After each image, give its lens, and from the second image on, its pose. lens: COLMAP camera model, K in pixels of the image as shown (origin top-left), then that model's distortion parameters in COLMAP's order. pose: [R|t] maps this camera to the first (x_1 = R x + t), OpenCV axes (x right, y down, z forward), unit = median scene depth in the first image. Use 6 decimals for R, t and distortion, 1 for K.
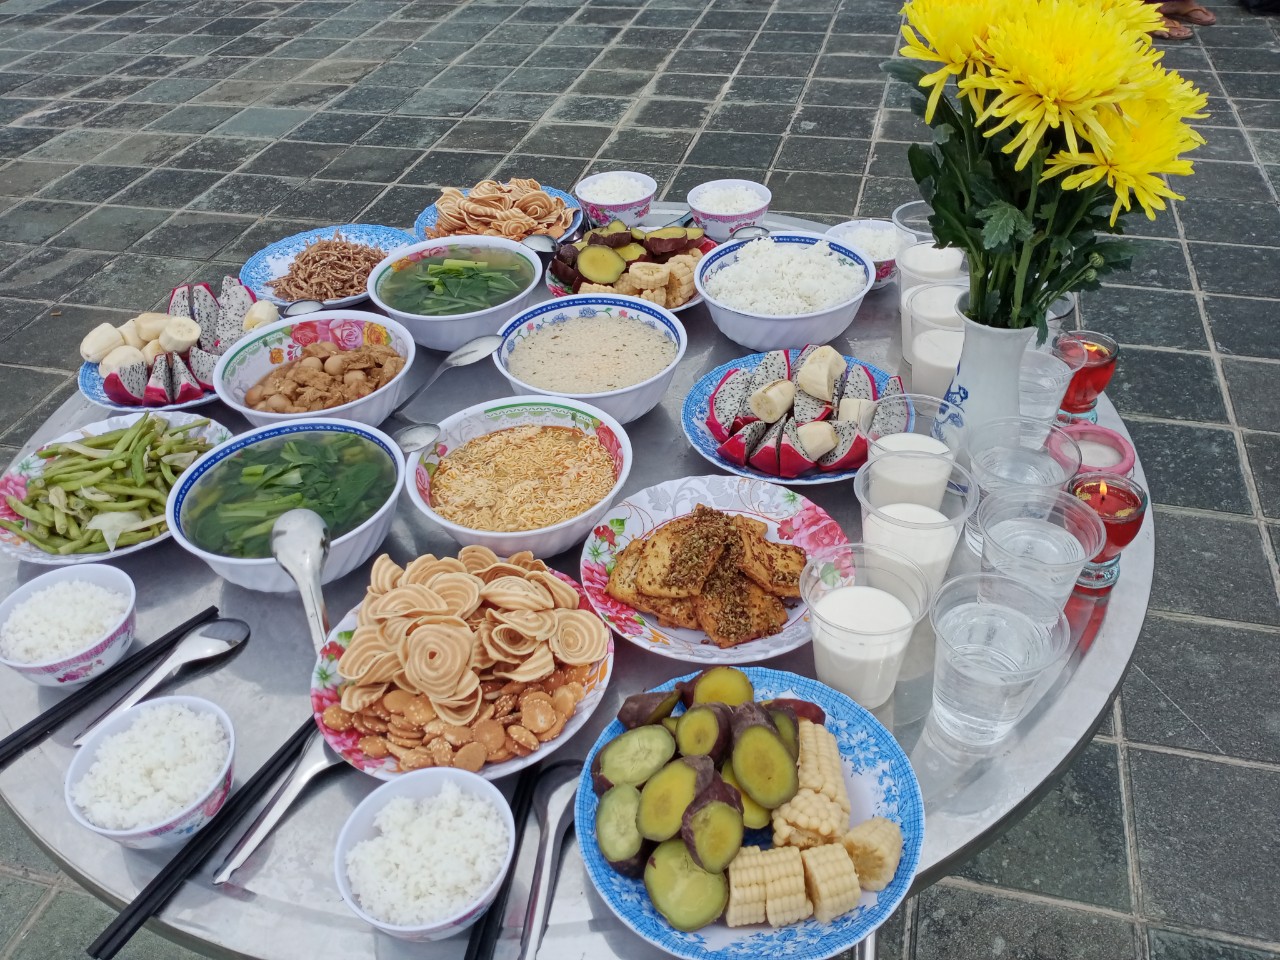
lens RADIAL K [[998.6, 0, 640.0], [0, 998.6, 480.0], [0, 0, 1]] dist [-0.008633, -0.004352]
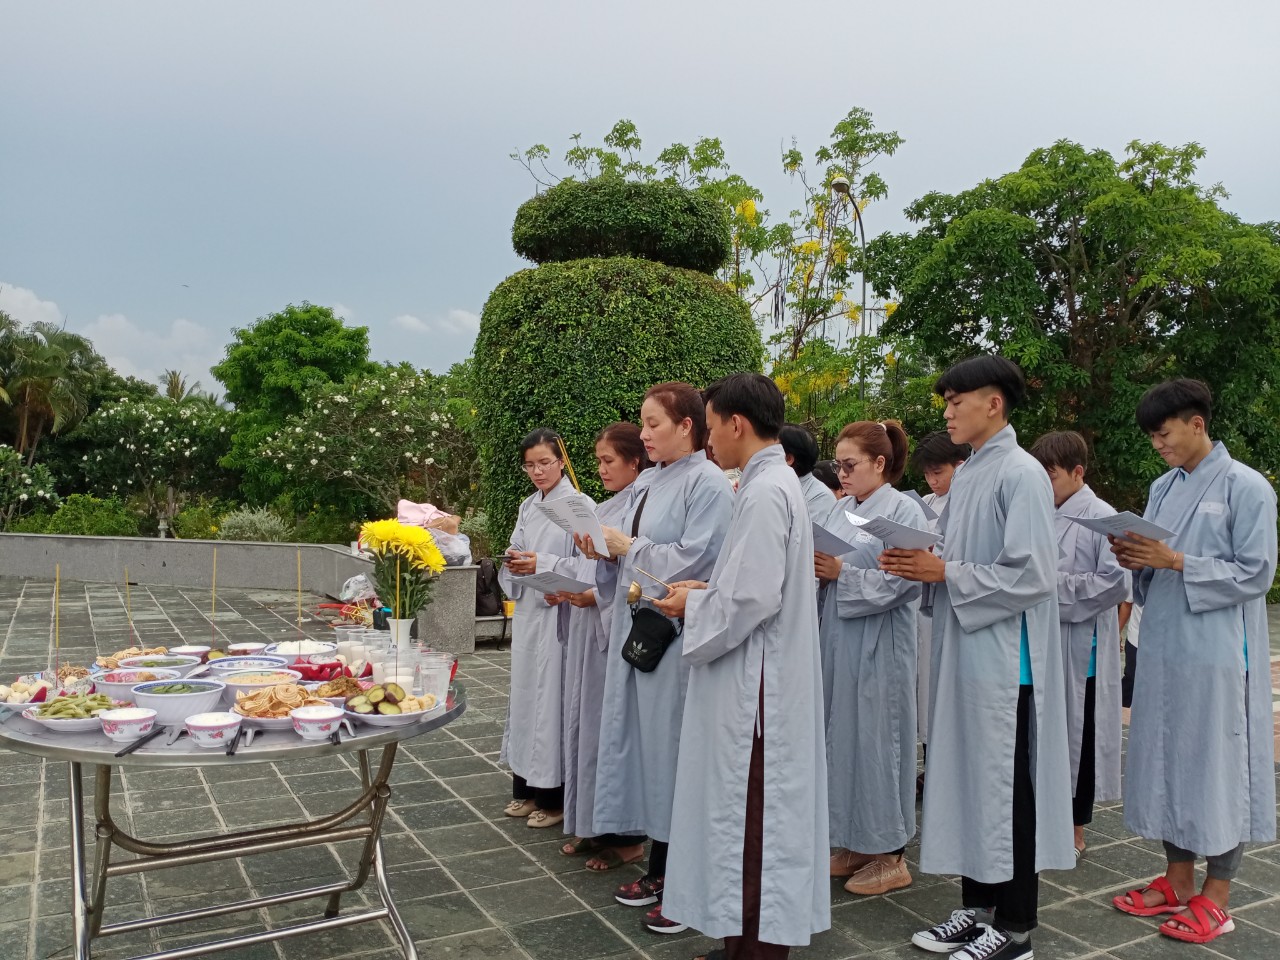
lens RADIAL K [[998.6, 0, 640.0], [0, 998.6, 480.0], [0, 0, 1]] dist [-0.008633, -0.004352]
pose [[0.703523, 0.083515, 0.705748, -0.792115], [0.393345, 0.781331, -0.484564, 0.753871], [-0.591891, 0.618504, 0.516834, -0.802664]]
